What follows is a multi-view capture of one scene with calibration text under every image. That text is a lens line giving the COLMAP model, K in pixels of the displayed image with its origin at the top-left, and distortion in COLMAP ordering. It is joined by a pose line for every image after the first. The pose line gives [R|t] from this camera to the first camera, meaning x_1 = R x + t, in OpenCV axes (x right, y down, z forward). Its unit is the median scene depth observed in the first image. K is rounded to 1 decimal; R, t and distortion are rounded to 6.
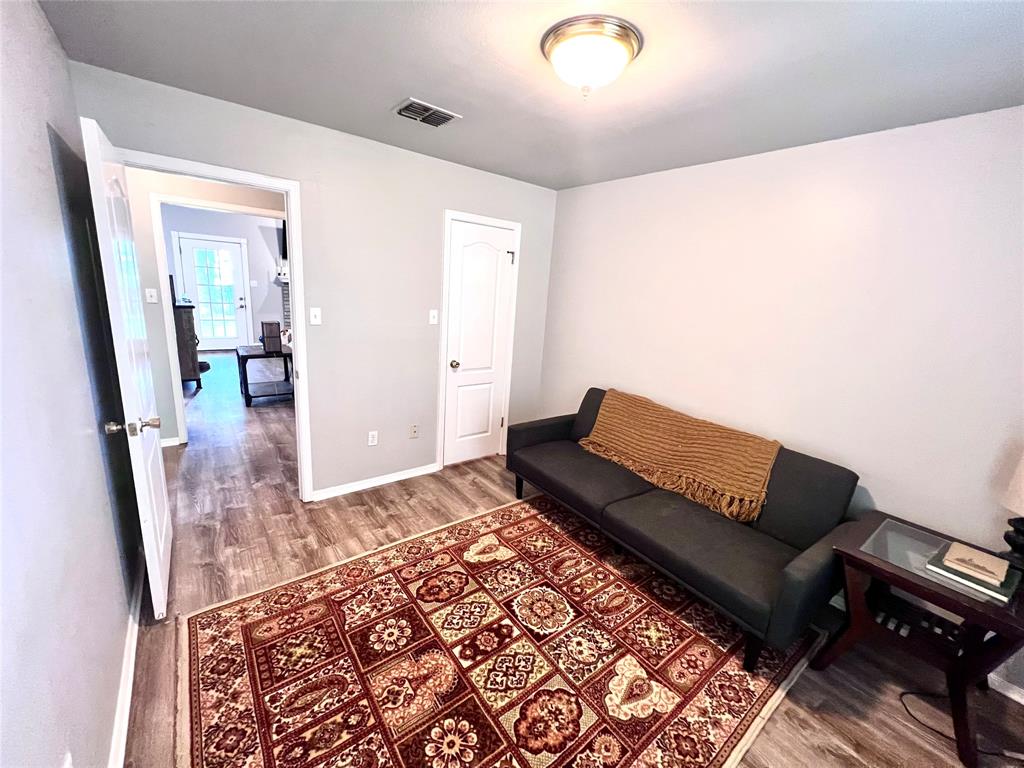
lens RADIAL K [[409.5, 0, 511.6], [0, 409.5, 383.6], [0, 0, 1]] dist [-0.001025, 0.000419]
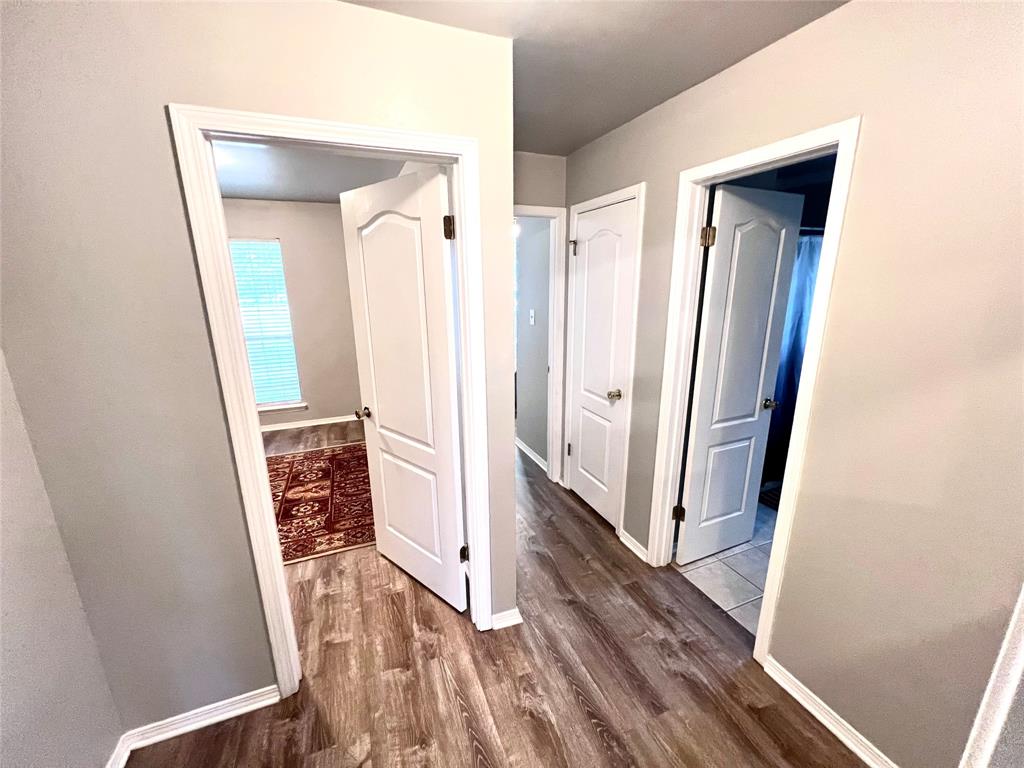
lens RADIAL K [[409.5, 0, 511.4], [0, 409.5, 384.7], [0, 0, 1]] dist [-0.001025, 0.000419]
pose [[-0.961402, -0.124200, 0.245522, -1.300562], [0.006300, 0.882154, 0.470918, -0.528679], [-0.275077, 0.454288, -0.847322, 1.772351]]
